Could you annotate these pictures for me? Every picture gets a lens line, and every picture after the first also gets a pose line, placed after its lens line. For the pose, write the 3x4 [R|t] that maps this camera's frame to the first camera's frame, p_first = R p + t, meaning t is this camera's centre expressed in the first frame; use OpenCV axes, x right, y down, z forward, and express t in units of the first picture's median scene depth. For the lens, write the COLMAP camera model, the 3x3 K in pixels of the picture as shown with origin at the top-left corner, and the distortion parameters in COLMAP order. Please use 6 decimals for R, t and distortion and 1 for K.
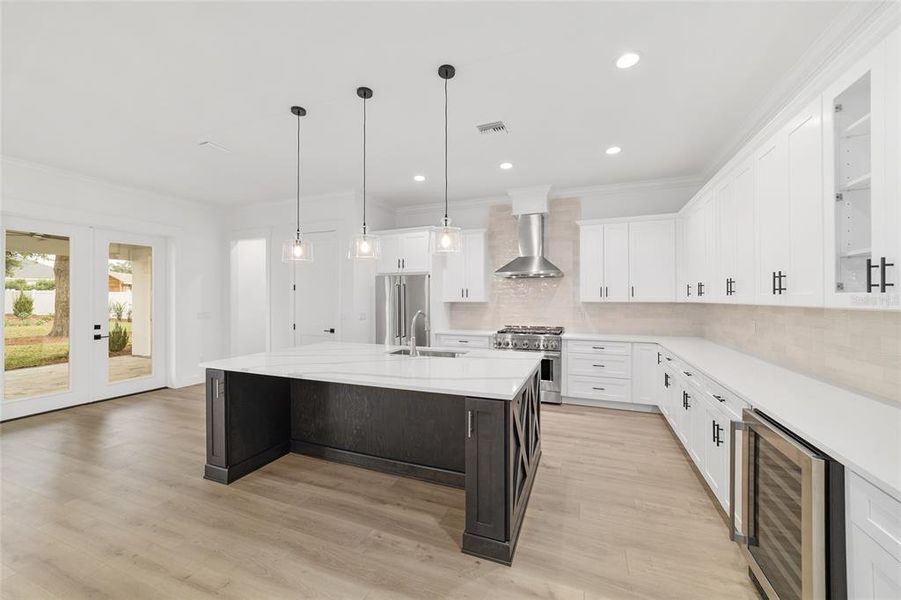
lens RADIAL K [[345.0, 0, 464.6], [0, 345.0, 295.8], [0, 0, 1]] dist [-0.011548, 0.003228]
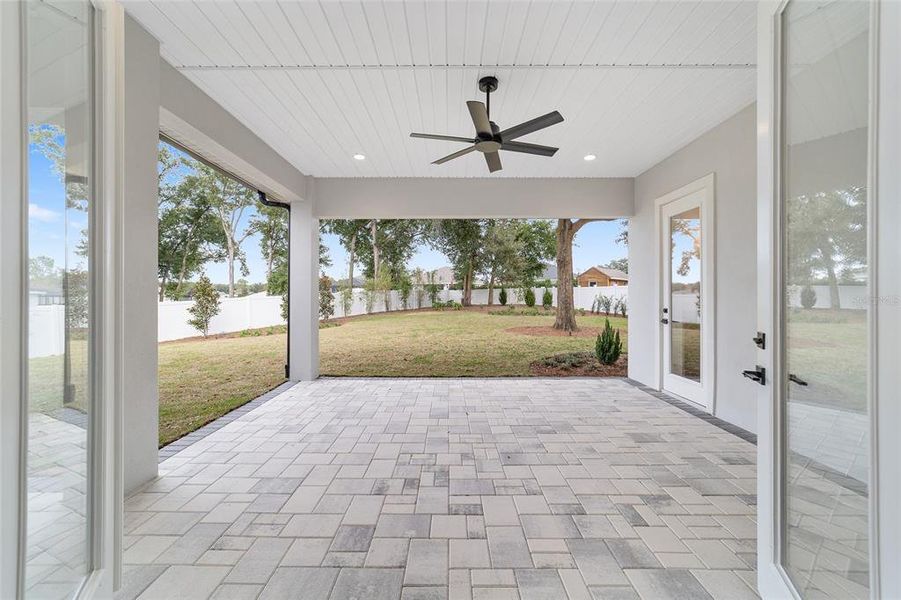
lens RADIAL K [[345.0, 0, 448.4], [0, 345.0, 296.7], [0, 0, 1]] dist [-0.011548, 0.003228]
pose [[0.342933, 0.001980, -0.939358, -0.887818], [0.001959, 0.999994, 0.002823, 0.058618], [0.939358, -0.002808, 0.342928, 0.863862]]
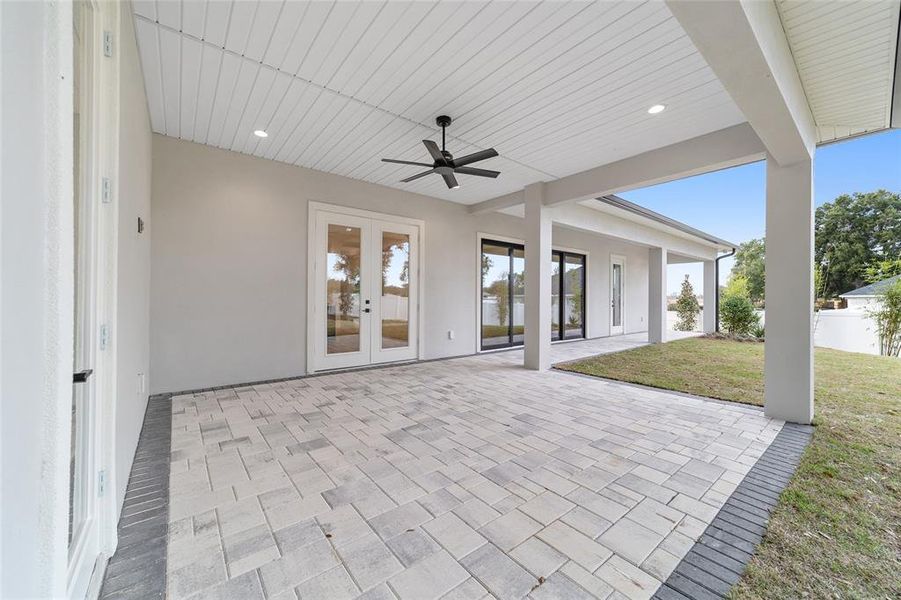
lens RADIAL K [[345.0, 0, 453.5], [0, 345.0, 297.6], [0, 0, 1]] dist [-0.011548, 0.003228]
pose [[-0.861599, 0.000305, 0.507590, -1.755727], [-0.002732, 0.999983, -0.005239, 0.079231], [-0.507583, -0.005901, -0.861583, 1.702462]]
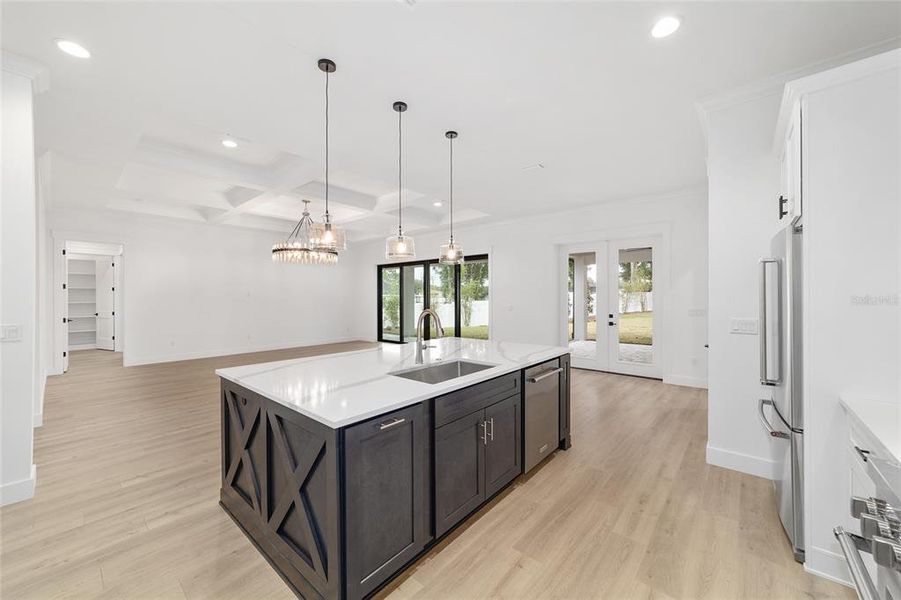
lens RADIAL K [[345.0, 0, 452.8], [0, 345.0, 297.8], [0, 0, 1]] dist [-0.011548, 0.003228]
pose [[-0.347228, 0.008069, -0.937746, 0.371700], [0.004924, 0.999965, 0.006781, 0.008179], [0.937768, -0.002263, -0.347255, 0.813474]]
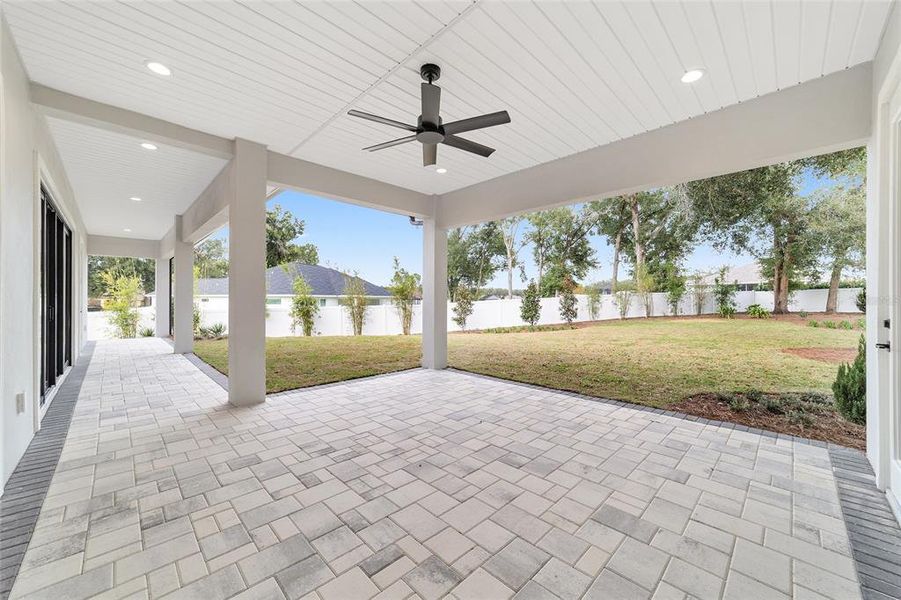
lens RADIAL K [[345.0, 0, 450.2], [0, 345.0, 300.4], [0, 0, 1]] dist [-0.011548, 0.003228]
pose [[-0.419647, 0.001913, -0.907686, -0.919405], [0.000438, 0.999998, 0.001905, 0.067677], [0.907687, 0.000402, -0.419647, 1.356720]]
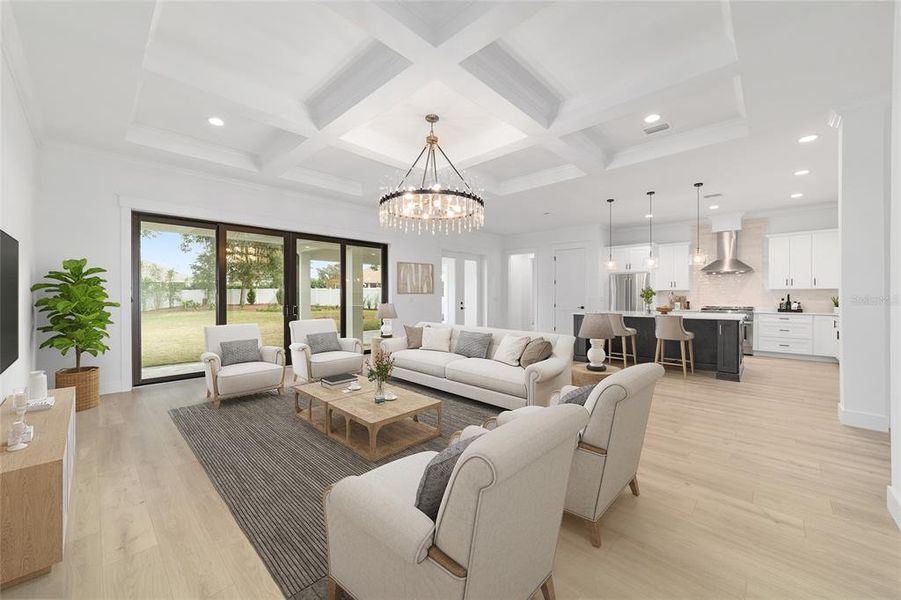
lens RADIAL K [[345.0, 0, 455.1], [0, 345.0, 297.4], [0, 0, 1]] dist [-0.011548, 0.003228]
pose [[0.920676, 0.004345, -0.390304, -0.298715], [-0.002082, 0.999978, 0.006220, 0.041509], [0.390323, -0.004914, 0.920665, -0.794888]]
